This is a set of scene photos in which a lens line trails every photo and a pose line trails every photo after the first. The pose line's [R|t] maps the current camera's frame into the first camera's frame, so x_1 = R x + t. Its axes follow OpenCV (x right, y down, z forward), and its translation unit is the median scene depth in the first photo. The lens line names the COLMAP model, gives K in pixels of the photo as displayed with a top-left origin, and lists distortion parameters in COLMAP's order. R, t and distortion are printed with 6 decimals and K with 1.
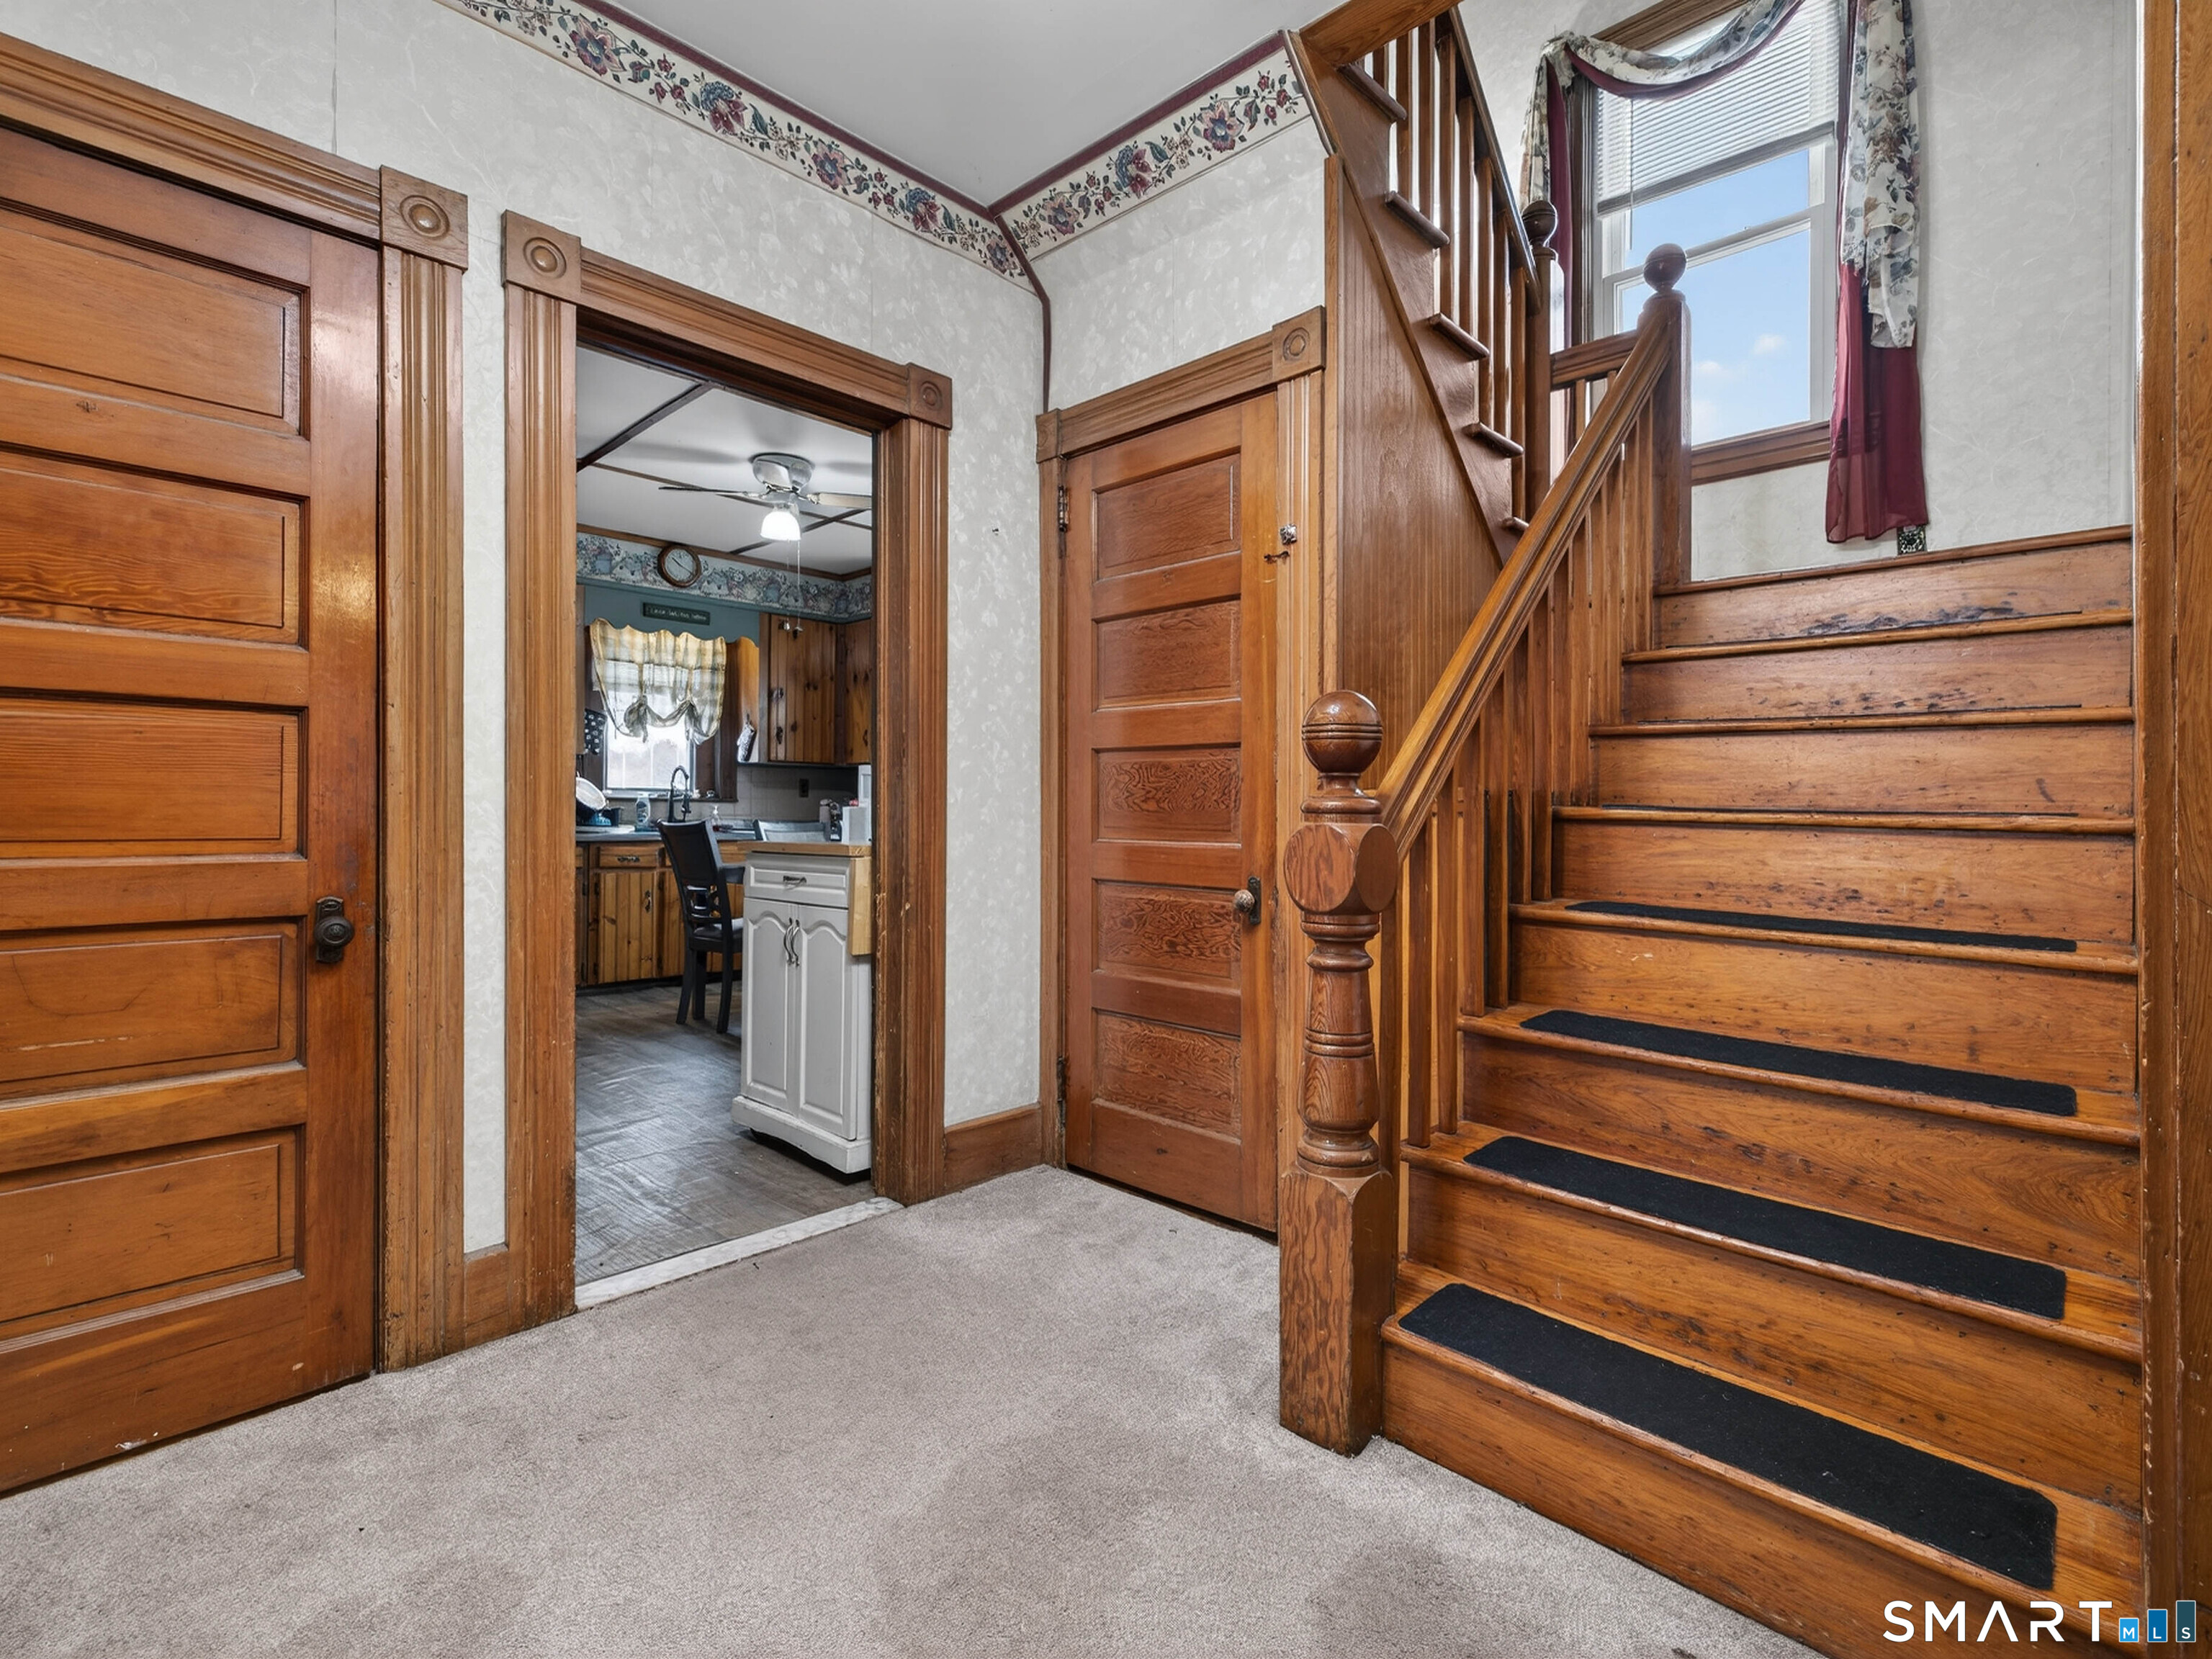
lens RADIAL K [[1030.8, 0, 1112.7], [0, 1030.8, 805.3], [0, 0, 1]] dist [0.003643, -0.000770]
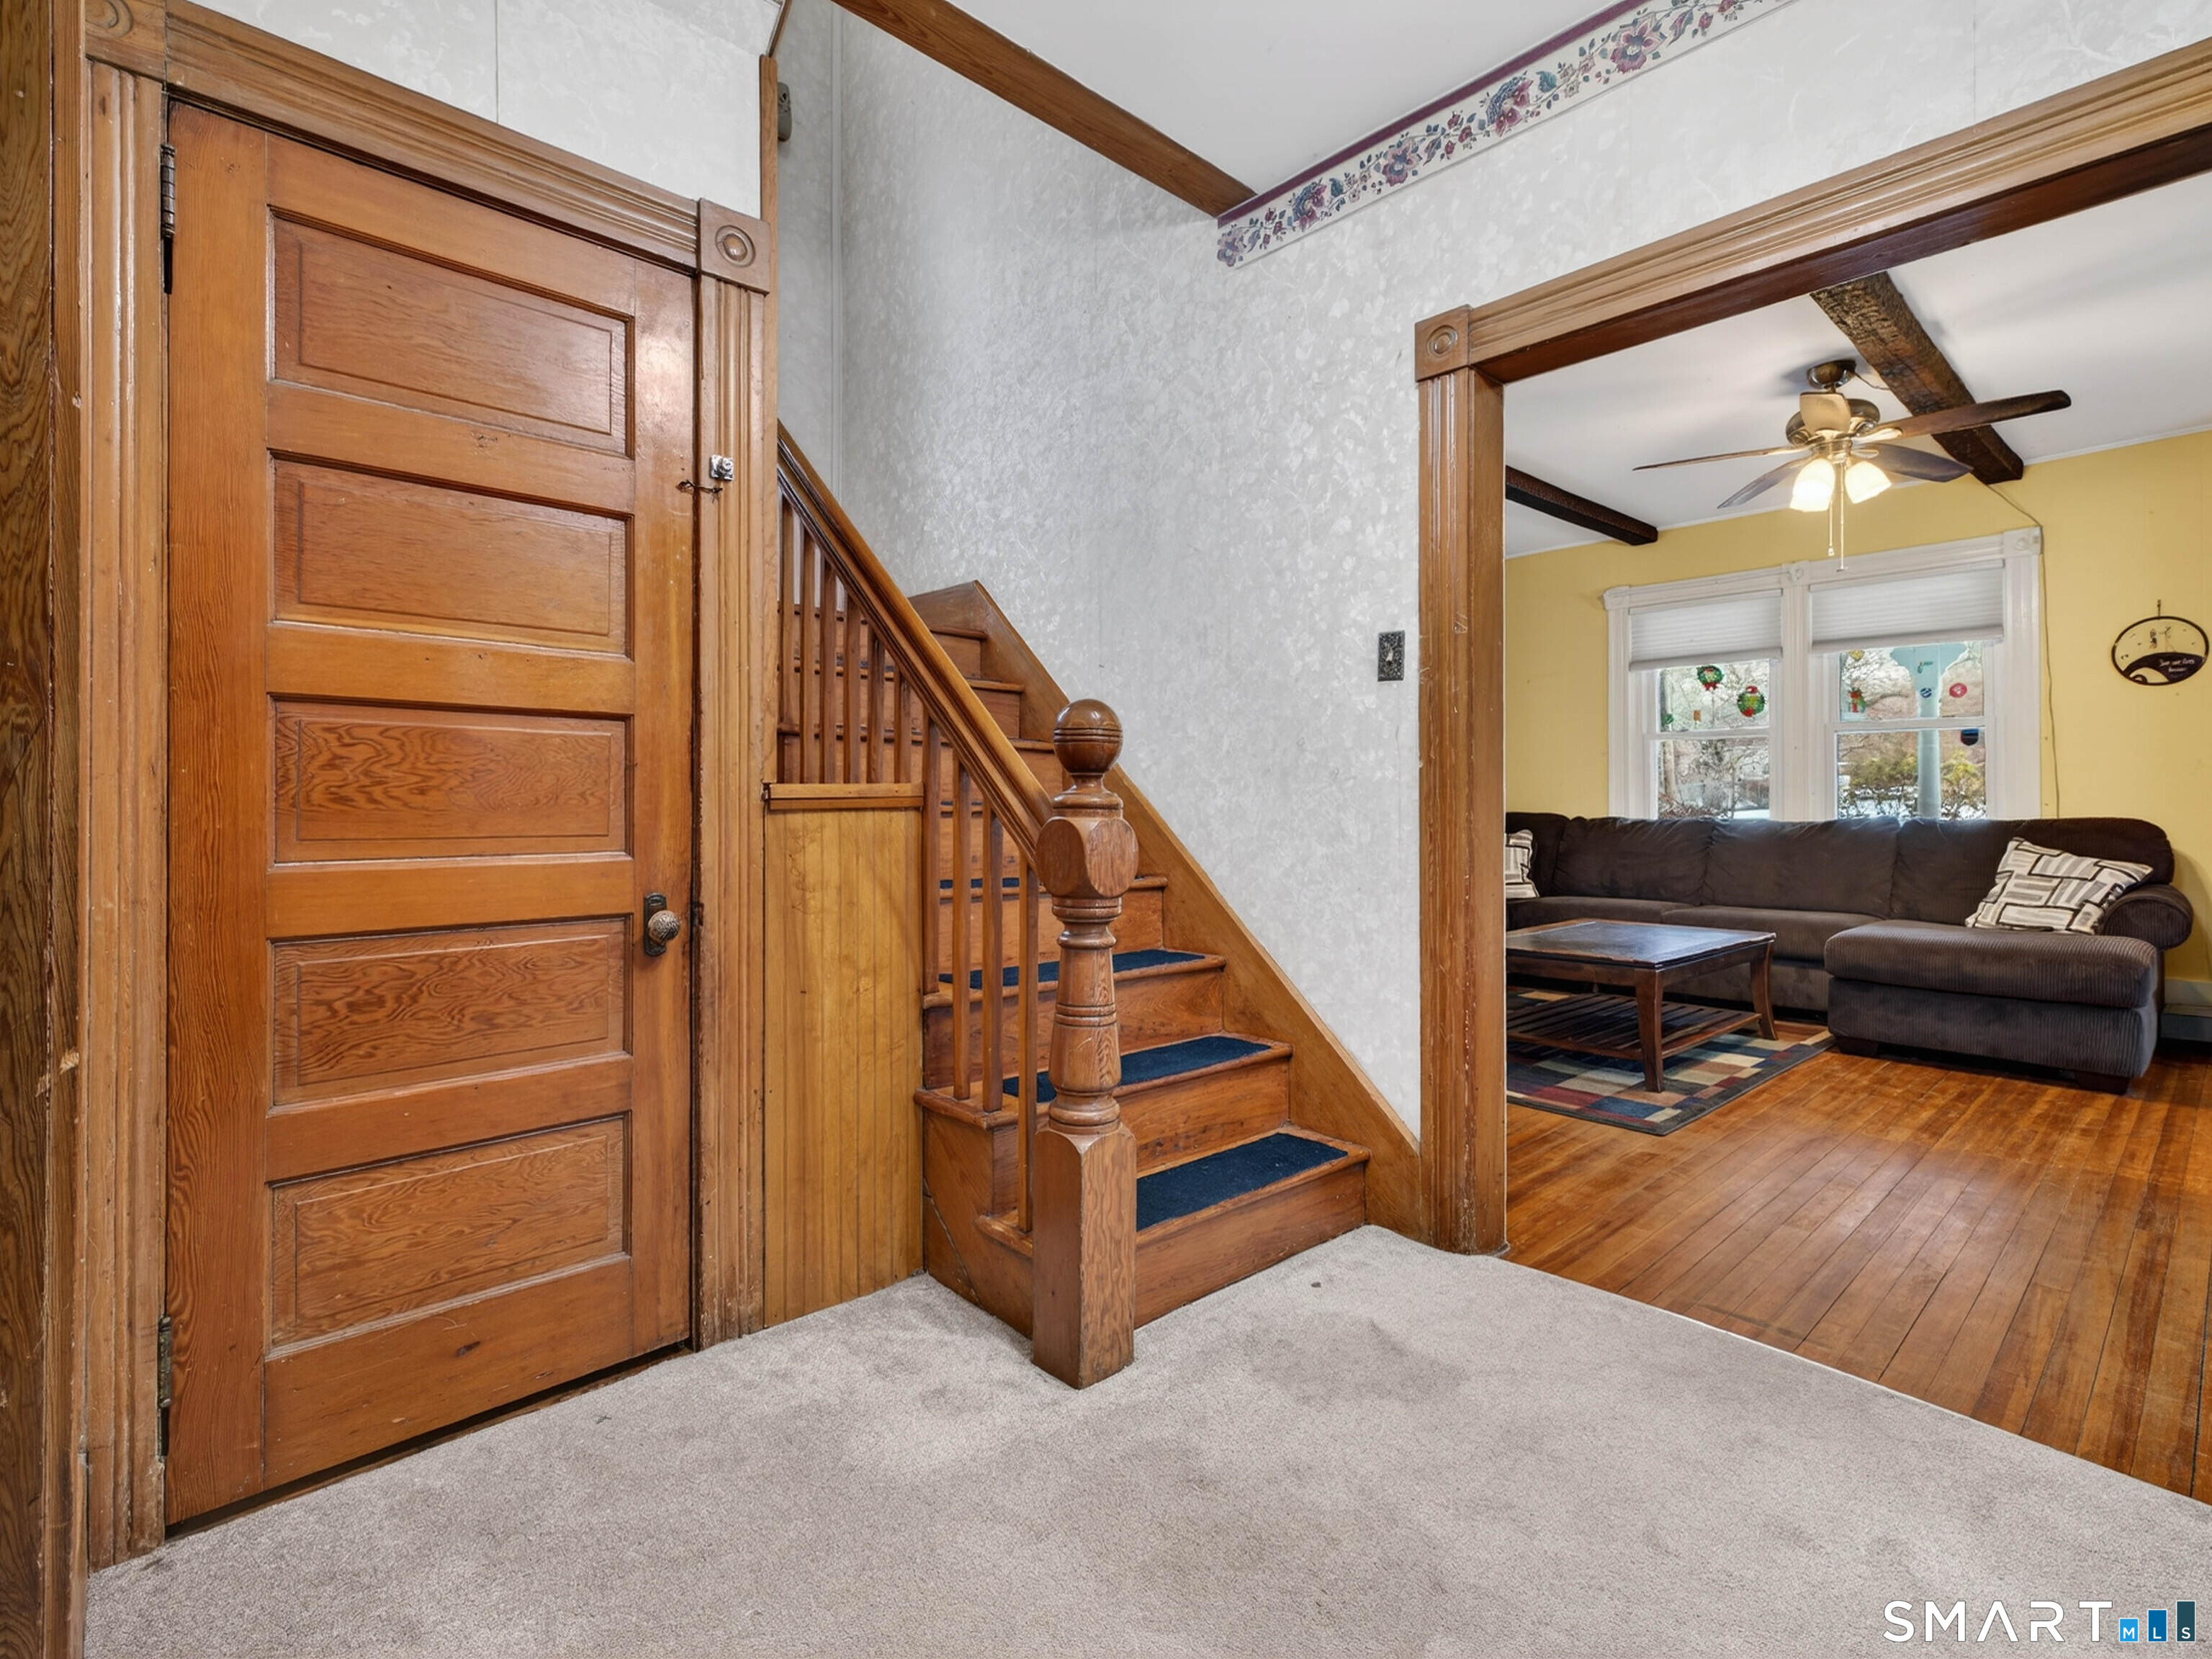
lens RADIAL K [[1041.4, 0, 1117.1], [0, 1041.4, 789.8], [0, 0, 1]] dist [0.004236, -0.000058]
pose [[0.055271, 0.006281, 0.998452, -0.649747], [-0.002744, 0.999977, -0.006139, -0.003664], [-0.998468, -0.002401, 0.055287, 0.652799]]
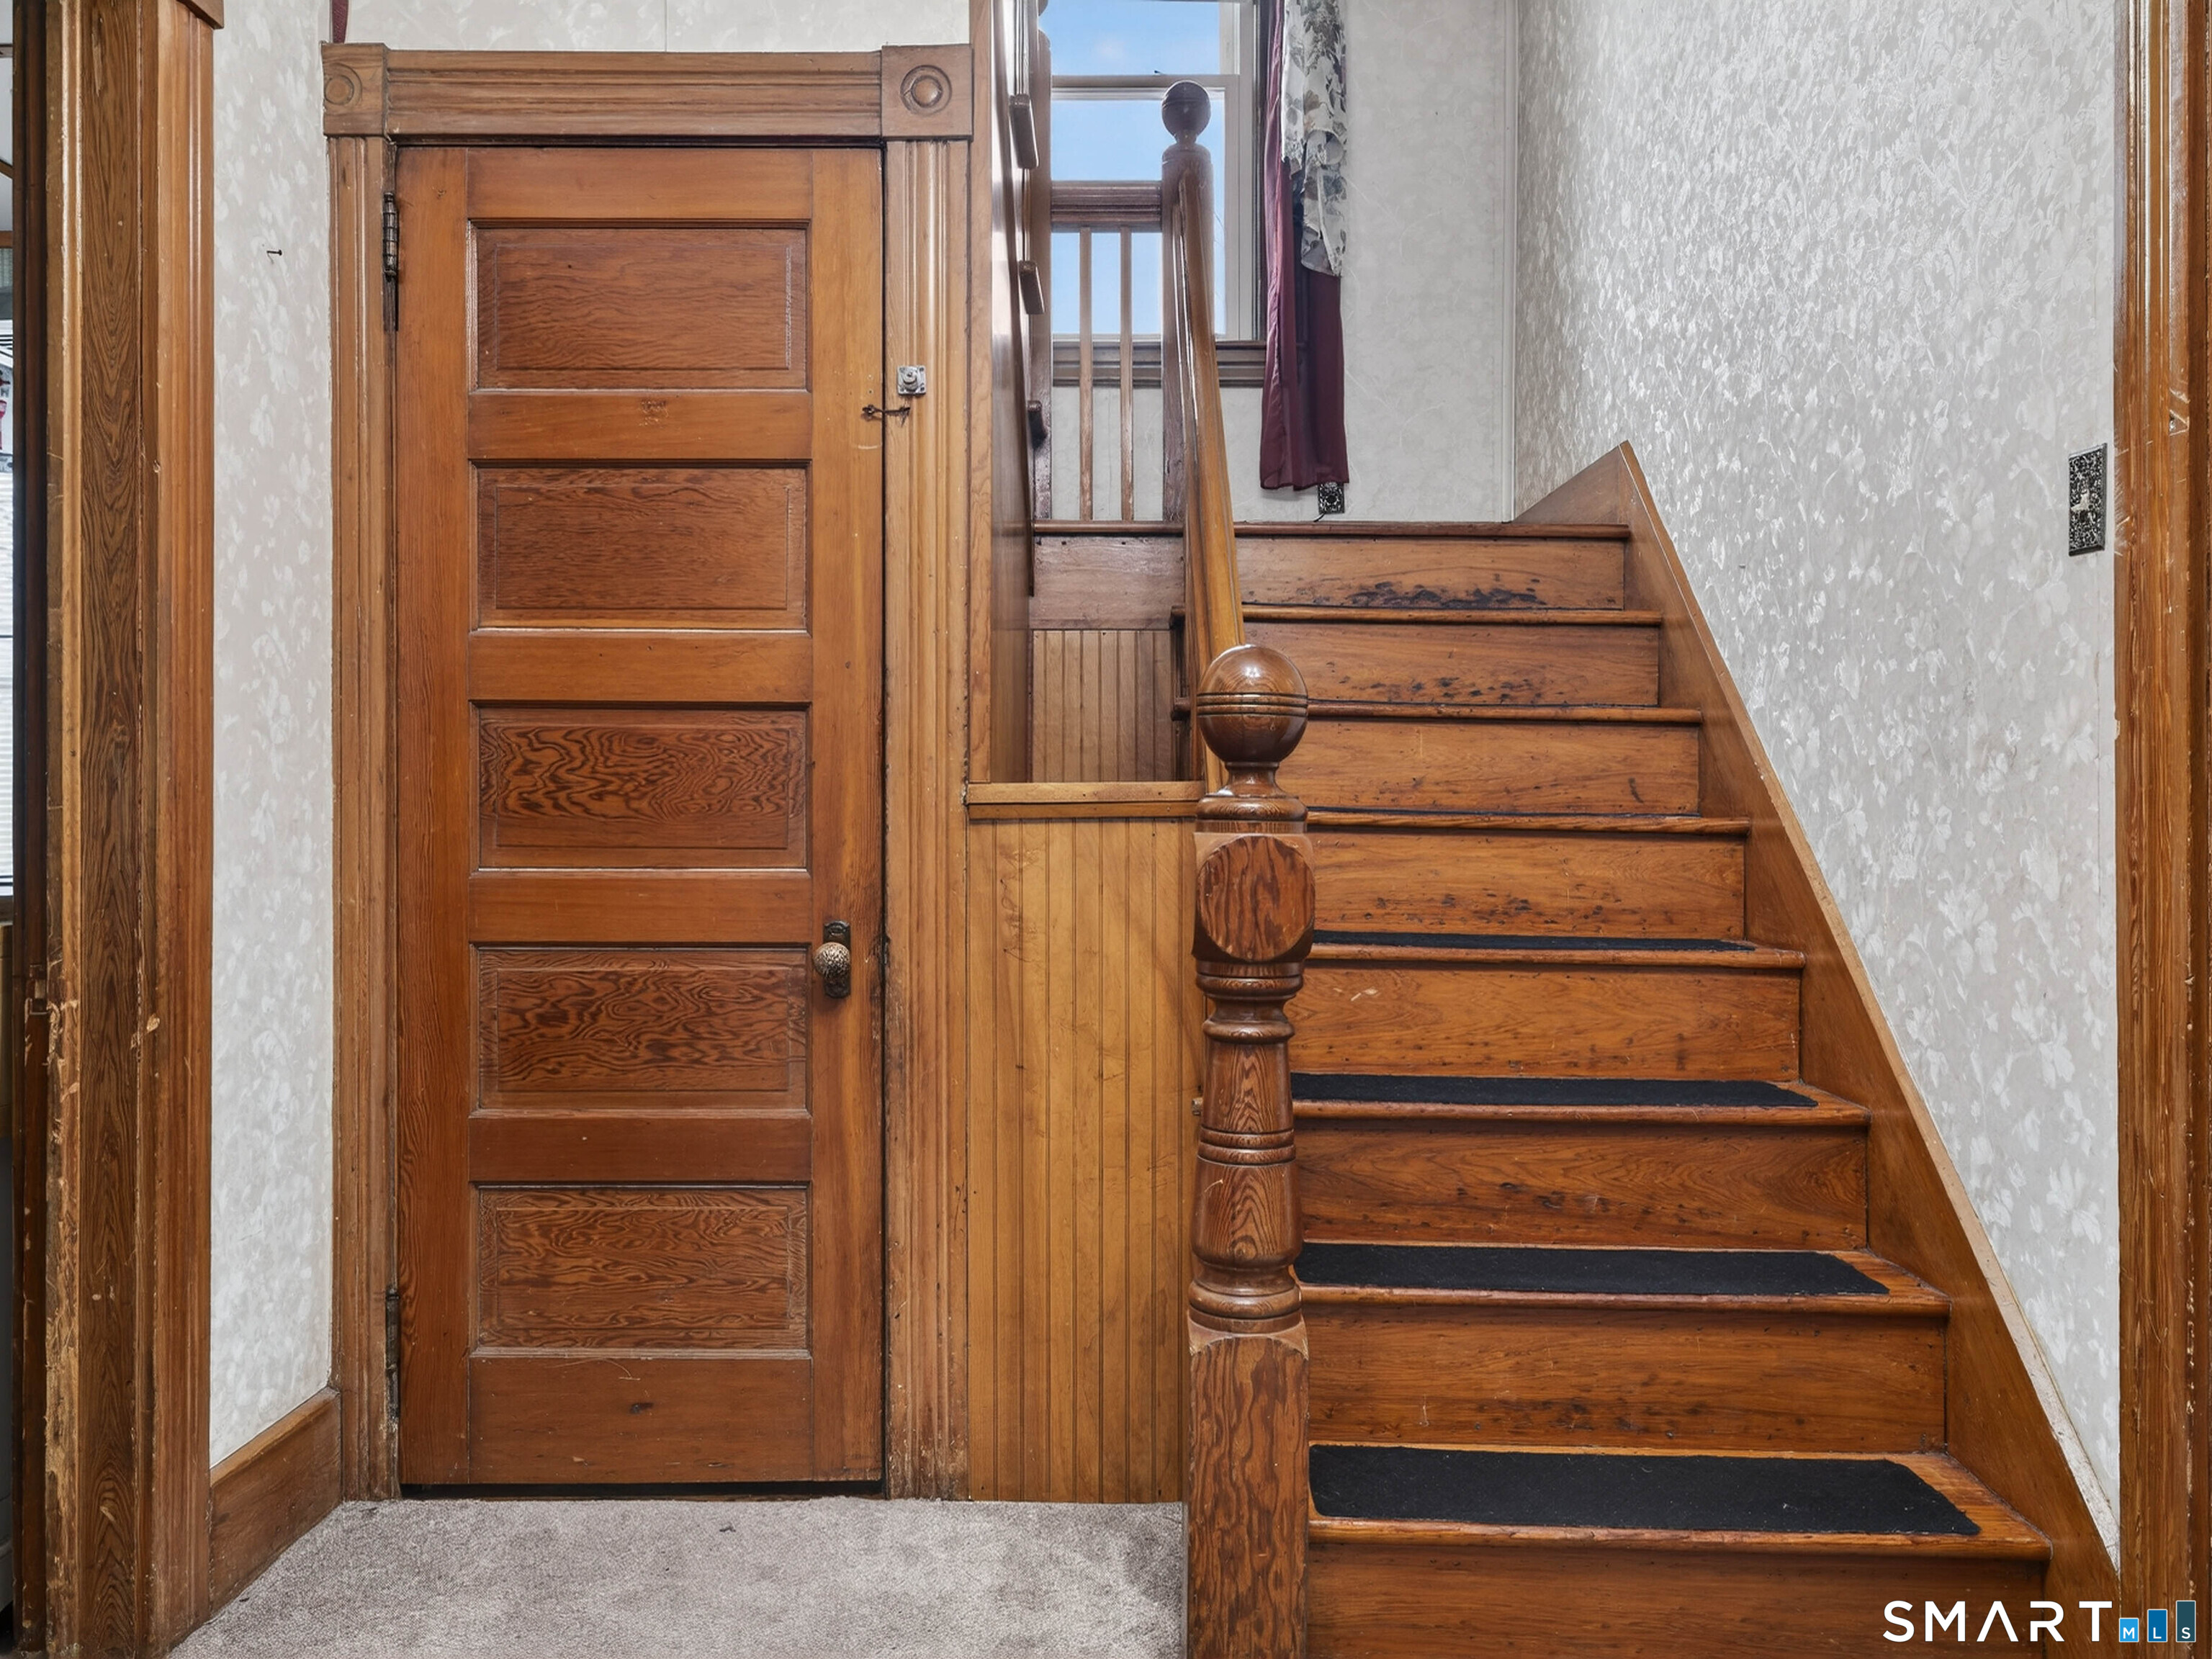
lens RADIAL K [[1643.0, 0, 1116.0], [0, 1643.0, 803.4], [0, 0, 1]] dist [0.001188, 0.004823]
pose [[0.724918, 0.000024, 0.688835, -0.447552], [-0.000931, 0.999999, 0.000945, -0.002702], [-0.688834, -0.001327, 0.724918, 0.177768]]
